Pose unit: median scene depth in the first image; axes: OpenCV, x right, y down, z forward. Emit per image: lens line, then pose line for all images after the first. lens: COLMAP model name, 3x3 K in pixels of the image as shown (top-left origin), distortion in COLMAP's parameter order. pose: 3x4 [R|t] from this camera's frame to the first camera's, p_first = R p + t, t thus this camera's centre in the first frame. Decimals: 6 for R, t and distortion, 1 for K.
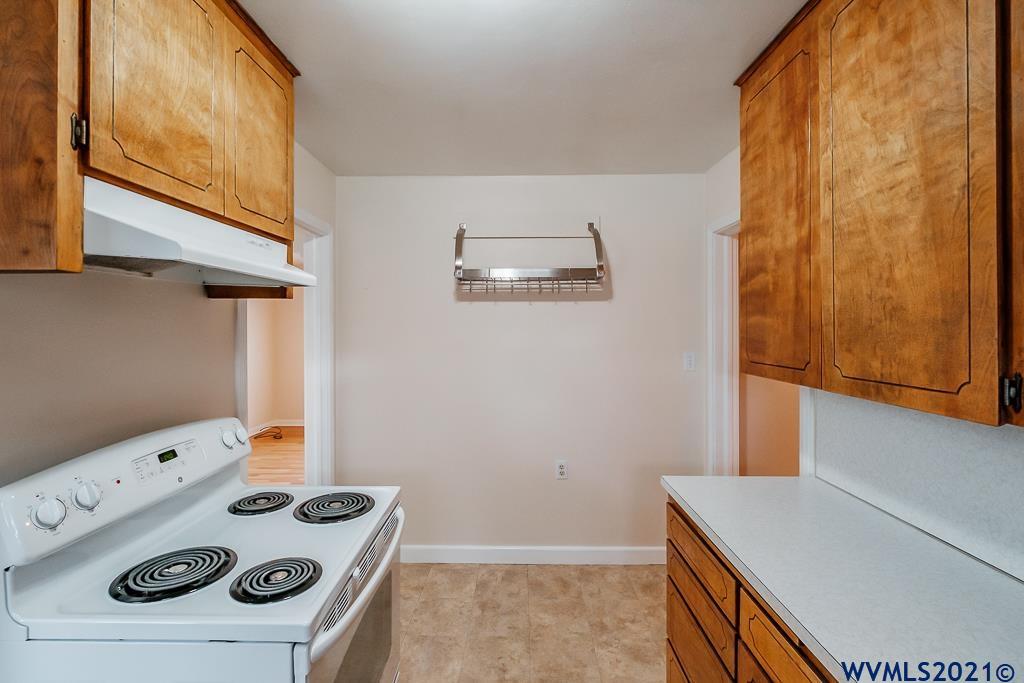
lens RADIAL K [[454.9, 0, 494.1], [0, 454.9, 326.7], [0, 0, 1]] dist [-0.004577, -0.001052]
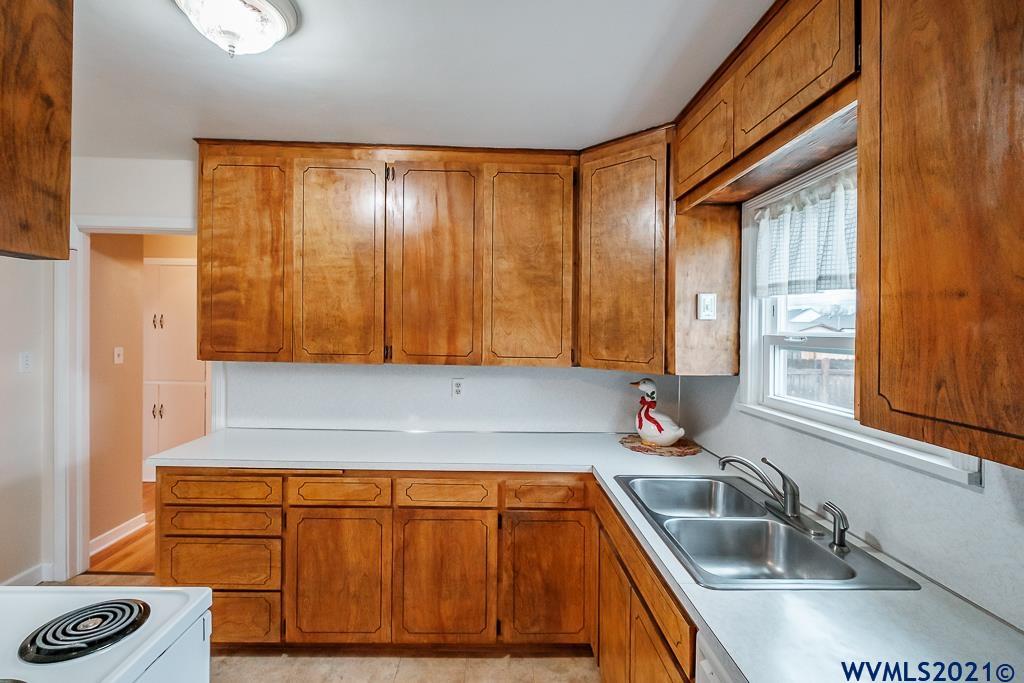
lens RADIAL K [[454.9, 0, 519.2], [0, 454.9, 341.5], [0, 0, 1]] dist [-0.004577, -0.001052]
pose [[-0.066448, -0.030820, 0.997314, -1.294297], [-0.021084, 0.999343, 0.029478, -0.021151], [-0.997567, -0.019069, -0.067054, 0.228200]]
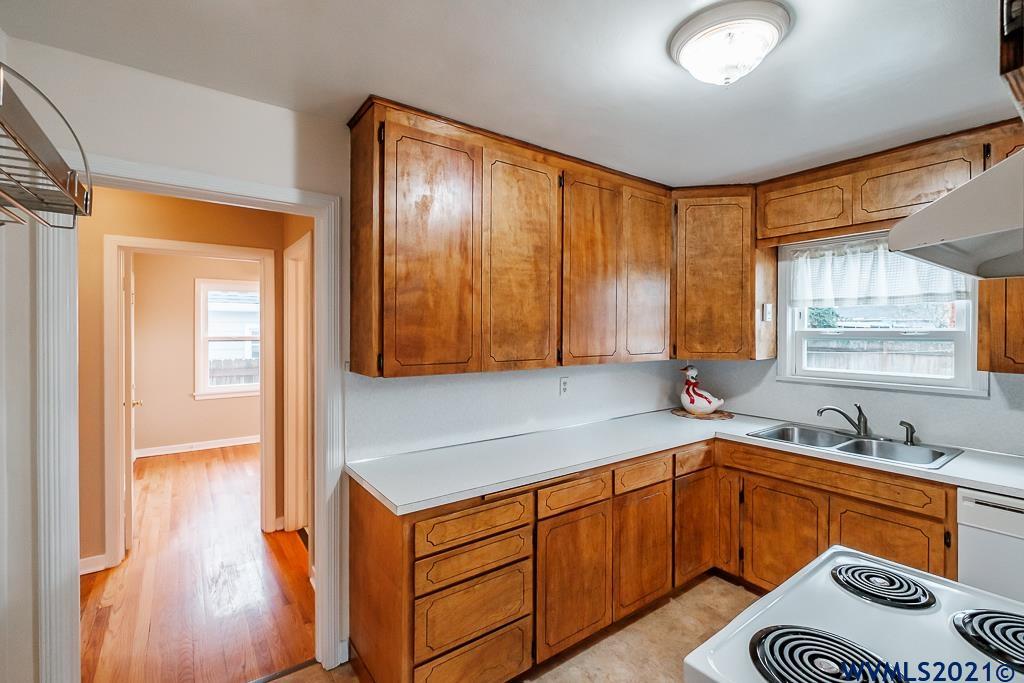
lens RADIAL K [[454.9, 0, 509.5], [0, 454.9, 342.6], [0, 0, 1]] dist [-0.004577, -0.001052]
pose [[-0.618312, -0.023196, 0.785591, -0.723055], [-0.001591, 0.999599, 0.028263, -0.018456], [-0.785931, 0.016225, -0.618101, 2.148988]]
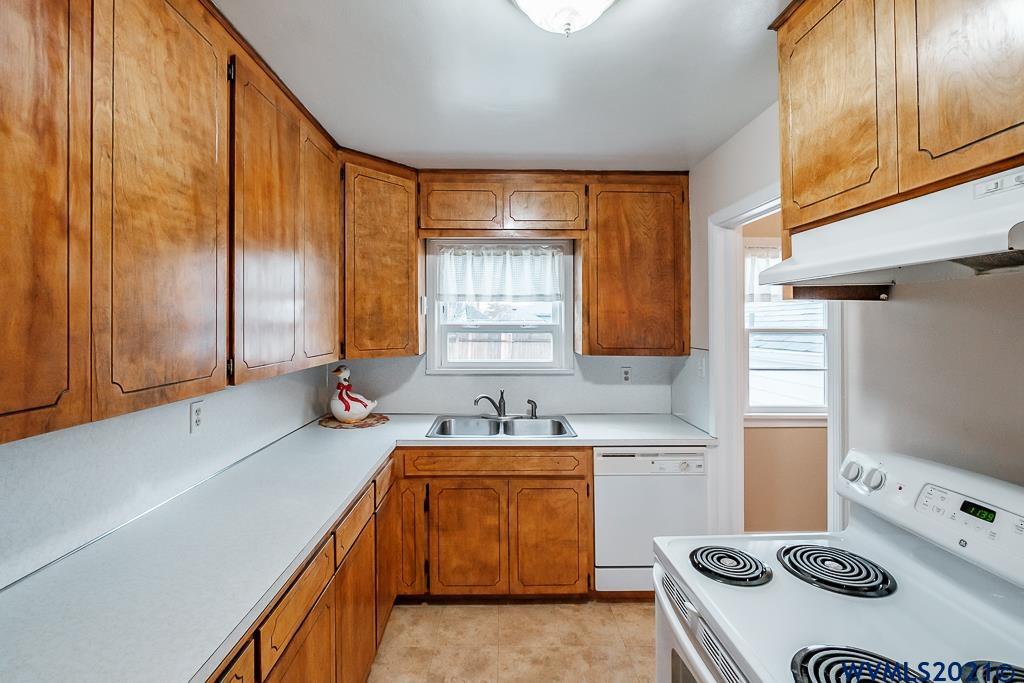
lens RADIAL K [[454.9, 0, 498.7], [0, 454.9, 327.7], [0, 0, 1]] dist [-0.004577, -0.001052]
pose [[-0.998609, -0.003664, -0.052597, 0.121173], [-0.004221, 0.999936, 0.010478, -0.023729], [0.052555, 0.010685, -0.998561, 1.931522]]
